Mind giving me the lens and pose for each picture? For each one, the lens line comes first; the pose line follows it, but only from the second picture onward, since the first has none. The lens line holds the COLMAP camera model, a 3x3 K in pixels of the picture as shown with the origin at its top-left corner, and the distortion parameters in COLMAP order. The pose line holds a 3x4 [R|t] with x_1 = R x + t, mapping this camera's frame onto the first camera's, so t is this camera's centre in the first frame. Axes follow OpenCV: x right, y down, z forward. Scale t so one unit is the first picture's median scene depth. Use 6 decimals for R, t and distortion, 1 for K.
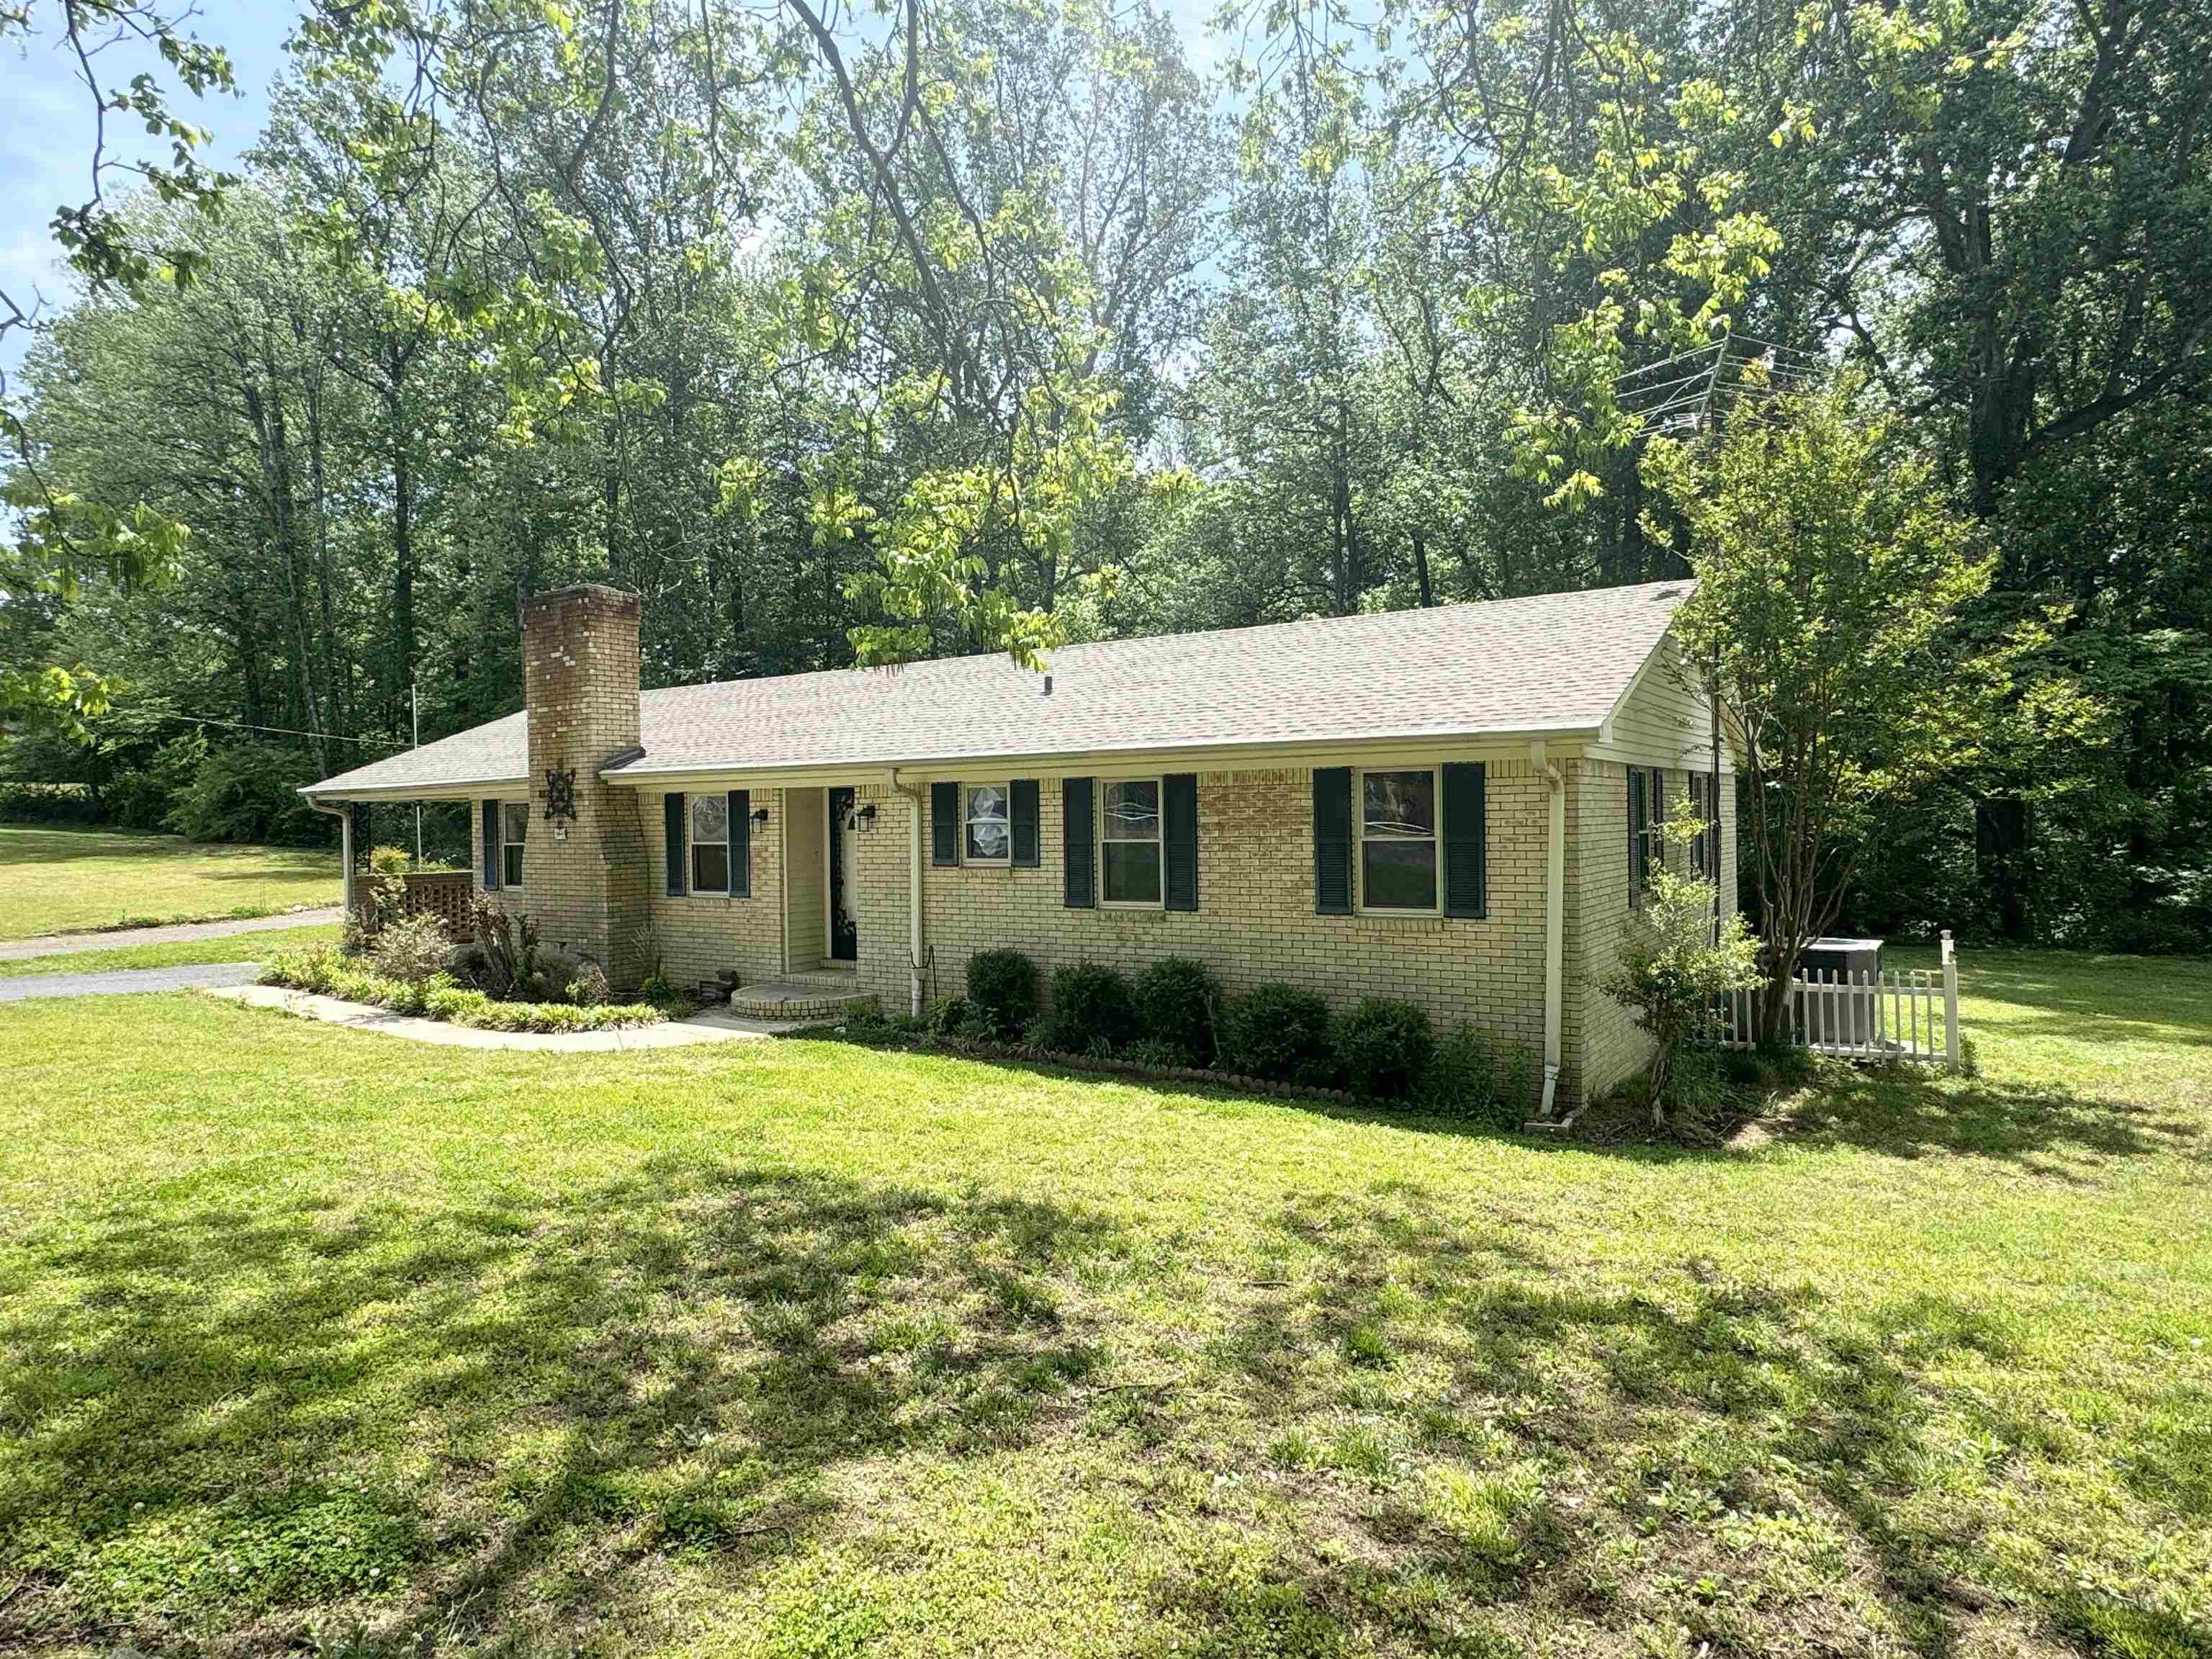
lens RADIAL K [[1320.8, 0, 1097.3], [0, 1320.8, 811.3], [0, 0, 1]] dist [-0.004723, 0.001526]
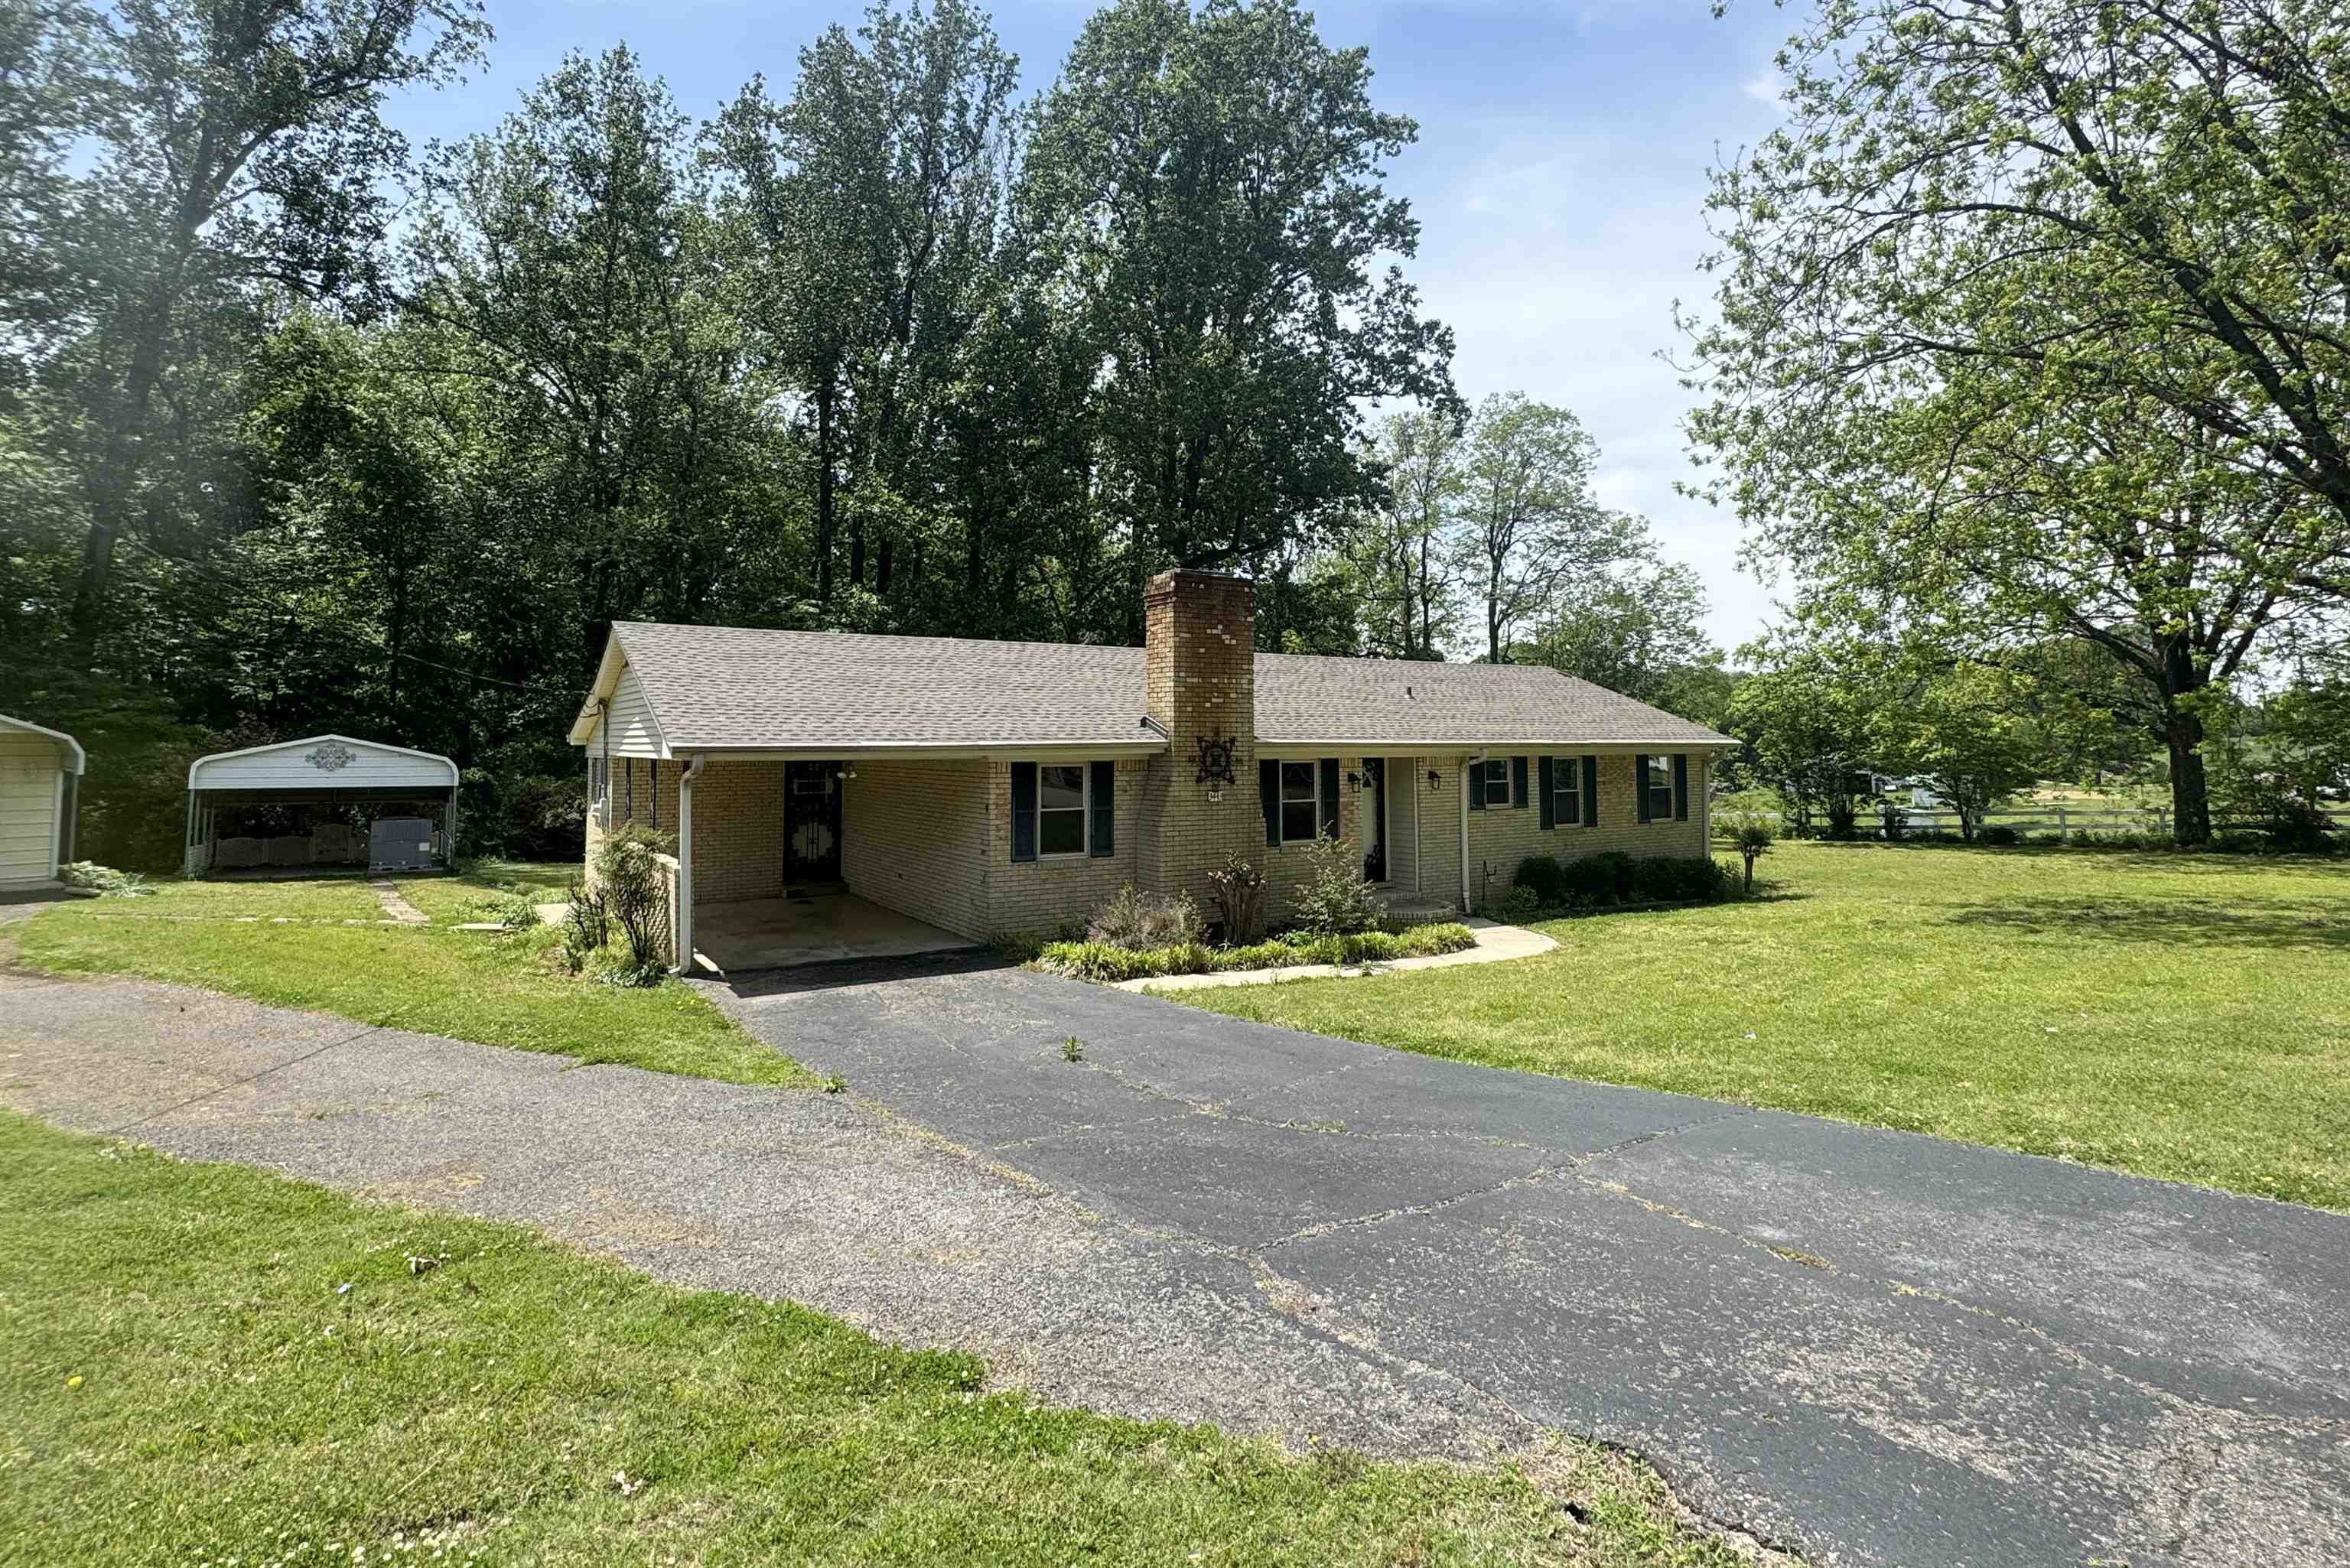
lens RADIAL K [[1202.2, 0, 1161.3], [0, 1202.2, 720.2], [0, 0, 1]] dist [-0.001032, 0.003269]
pose [[0.400527, 0.054948, 0.914636, -1.701185], [0.015090, 0.997669, -0.066544, 0.026238], [-0.916161, 0.040454, 0.398764, 0.818965]]
